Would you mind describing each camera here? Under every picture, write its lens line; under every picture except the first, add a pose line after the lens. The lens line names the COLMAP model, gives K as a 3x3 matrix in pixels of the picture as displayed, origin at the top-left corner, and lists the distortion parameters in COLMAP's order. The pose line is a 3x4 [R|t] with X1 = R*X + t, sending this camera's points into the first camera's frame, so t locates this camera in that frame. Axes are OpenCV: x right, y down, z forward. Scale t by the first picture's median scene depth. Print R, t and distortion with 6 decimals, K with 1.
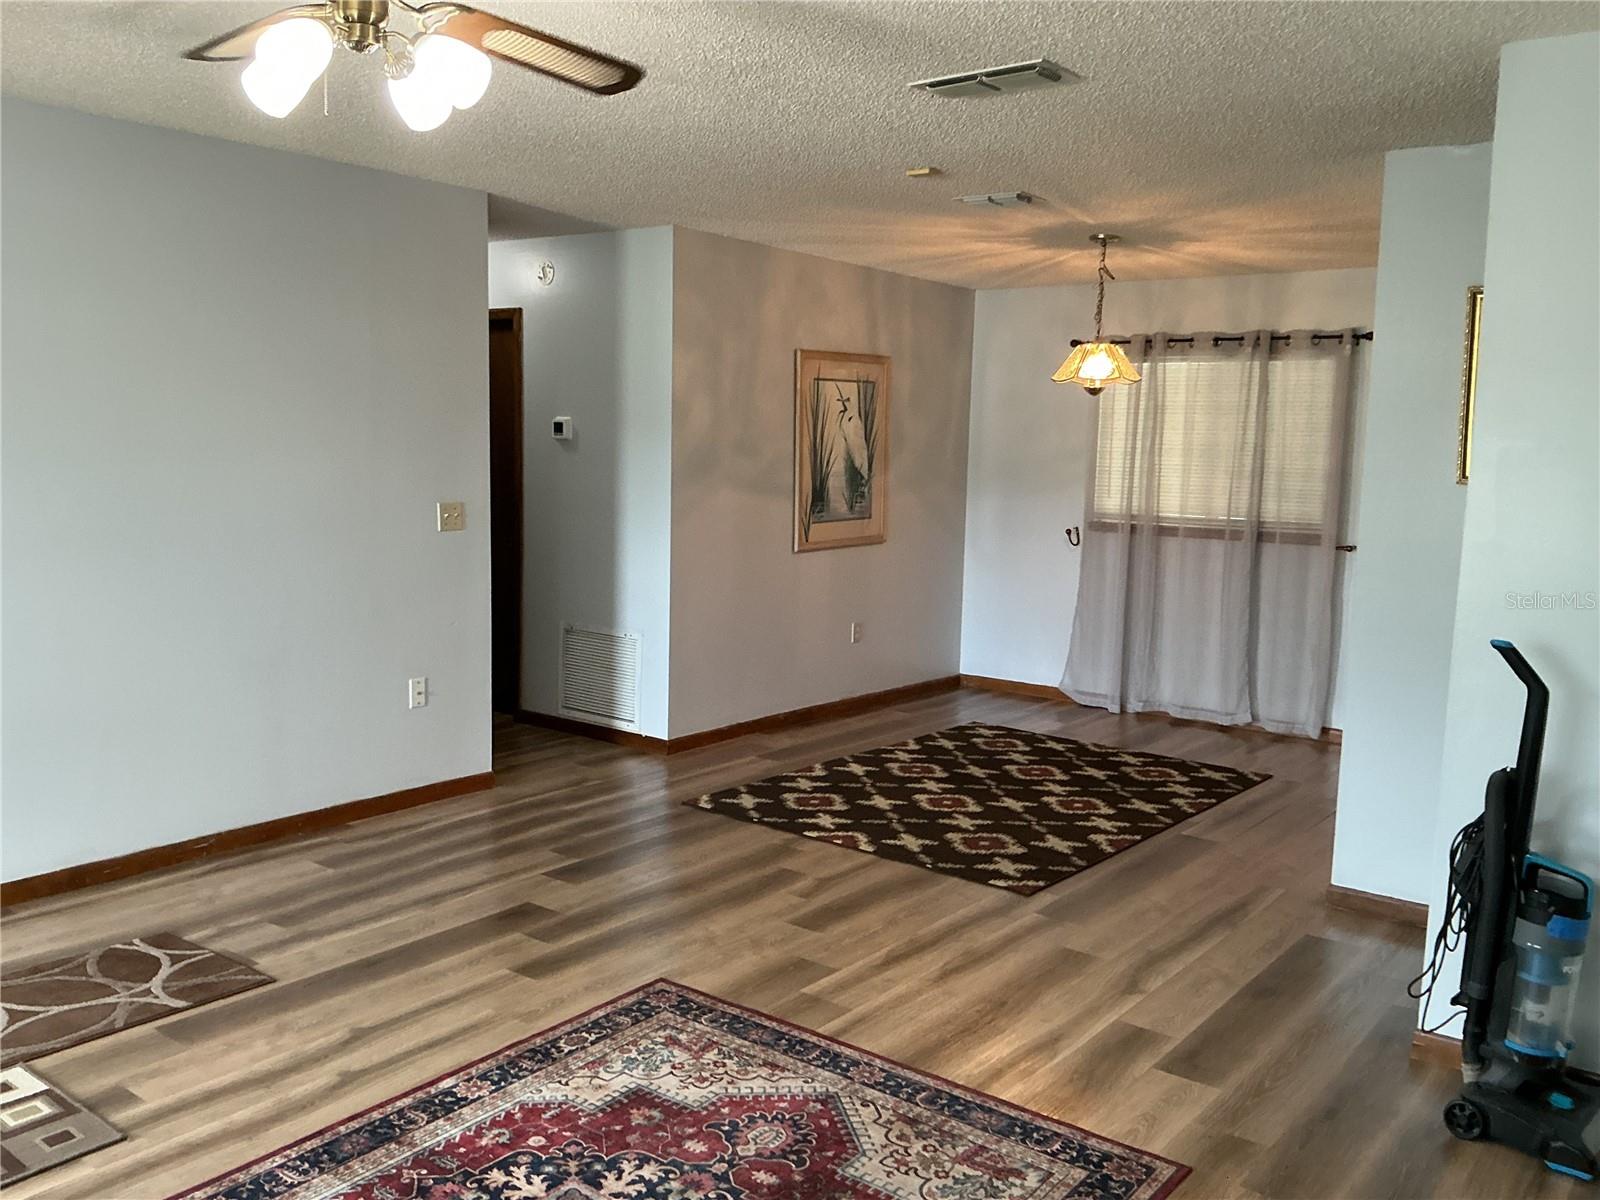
lens RADIAL K [[1342.2, 0, 786.1], [0, 1342.2, 606.6], [0, 0, 1]] dist [0.095213, -0.184783]
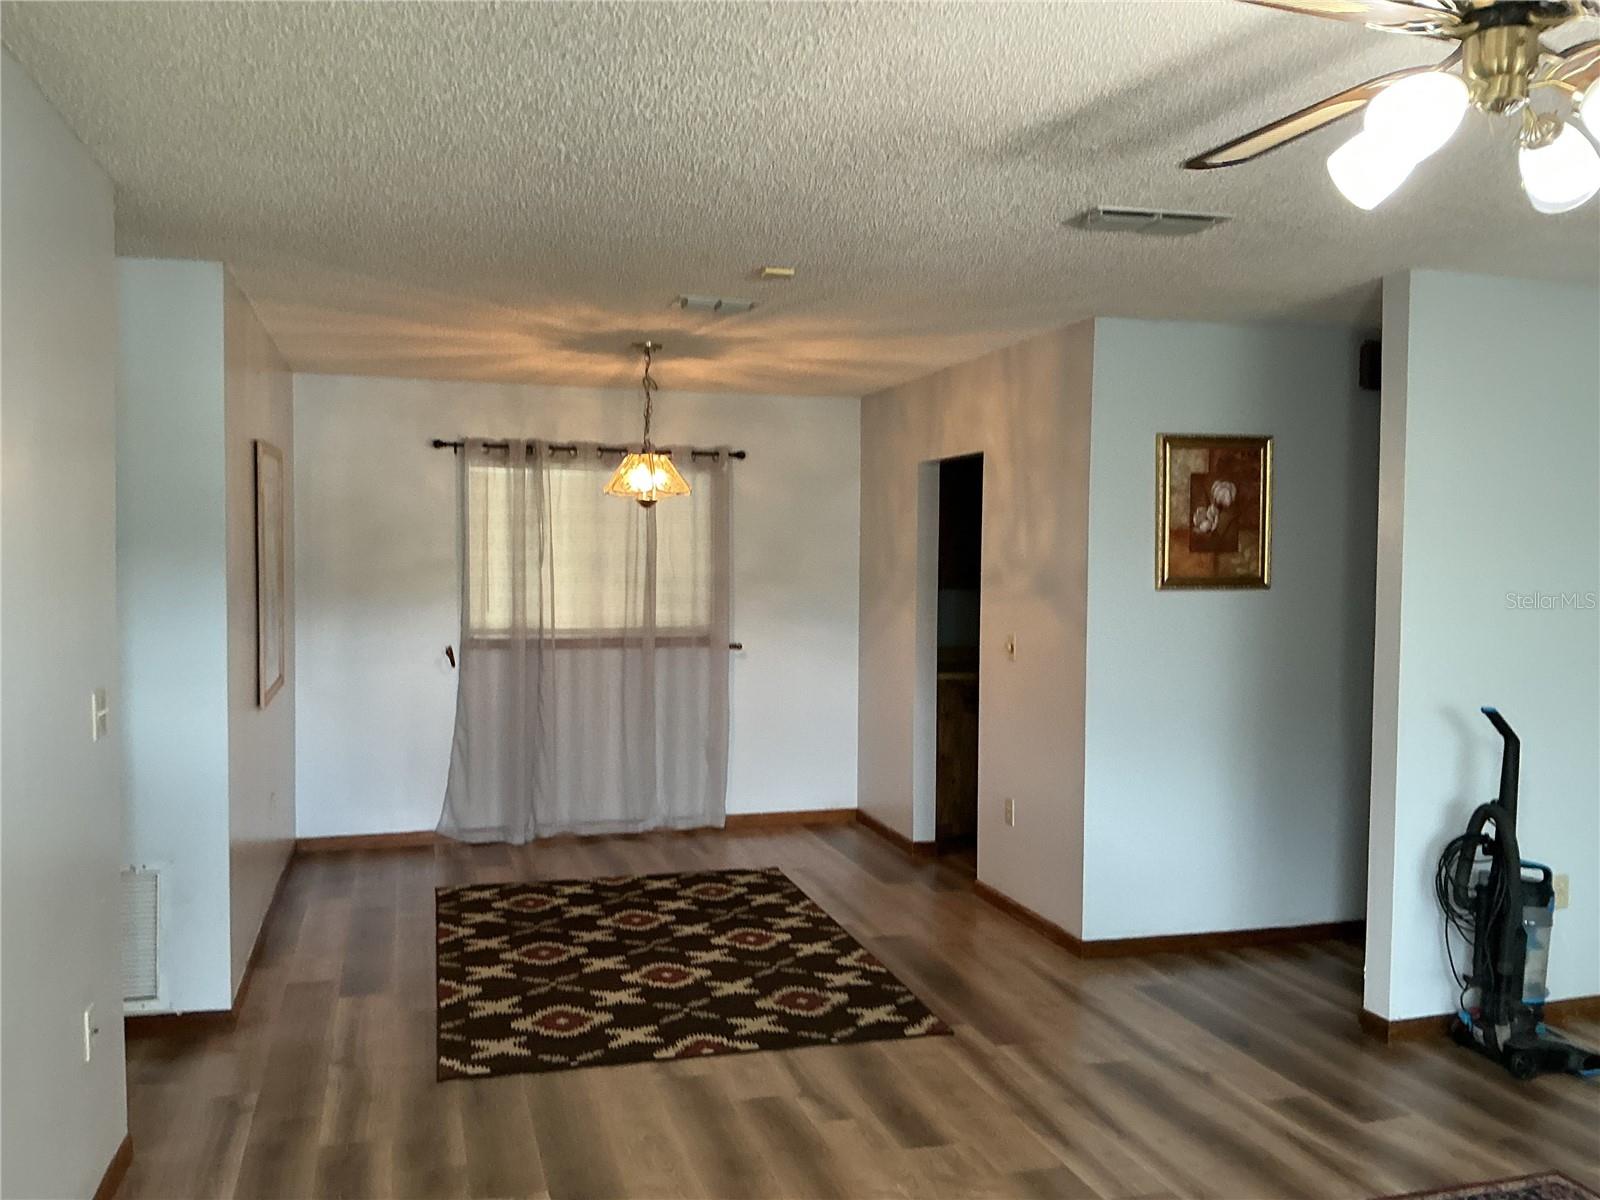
lens RADIAL K [[1342.2, 0, 790.1], [0, 1342.2, 595.3], [0, 0, 1]] dist [0.095213, -0.184783]
pose [[0.580357, -0.047608, 0.812969, -0.533611], [0.106651, 0.994135, -0.017918, -0.073917], [-0.807348, 0.097103, 0.582031, 0.408177]]
